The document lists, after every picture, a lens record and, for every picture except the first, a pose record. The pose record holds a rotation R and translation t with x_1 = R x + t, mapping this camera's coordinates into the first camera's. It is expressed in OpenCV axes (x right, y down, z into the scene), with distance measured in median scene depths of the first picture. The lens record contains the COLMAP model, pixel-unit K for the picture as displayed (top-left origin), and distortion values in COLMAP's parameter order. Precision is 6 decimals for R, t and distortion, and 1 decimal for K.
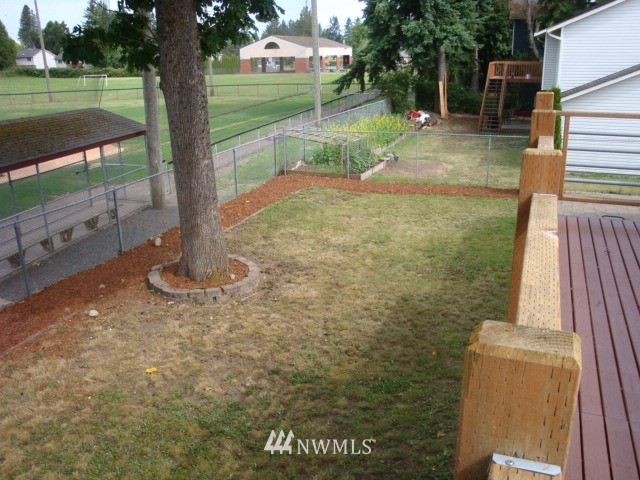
lens RADIAL K [[584.8, 0, 320.0], [0, 584.8, 240.0], [0, 0, 1]] dist [-0.059285, 0.020520]
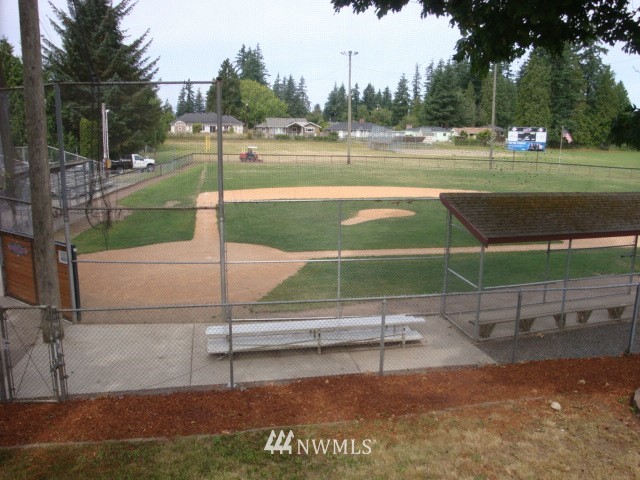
lens RADIAL K [[584.8, 0, 320.0], [0, 584.8, 240.0], [0, 0, 1]] dist [-0.059285, 0.020520]
pose [[0.567610, 0.190371, -0.800986, 0.084406], [-0.284965, 0.958191, 0.025796, -0.043972], [0.772408, 0.213611, 0.598127, 0.089440]]
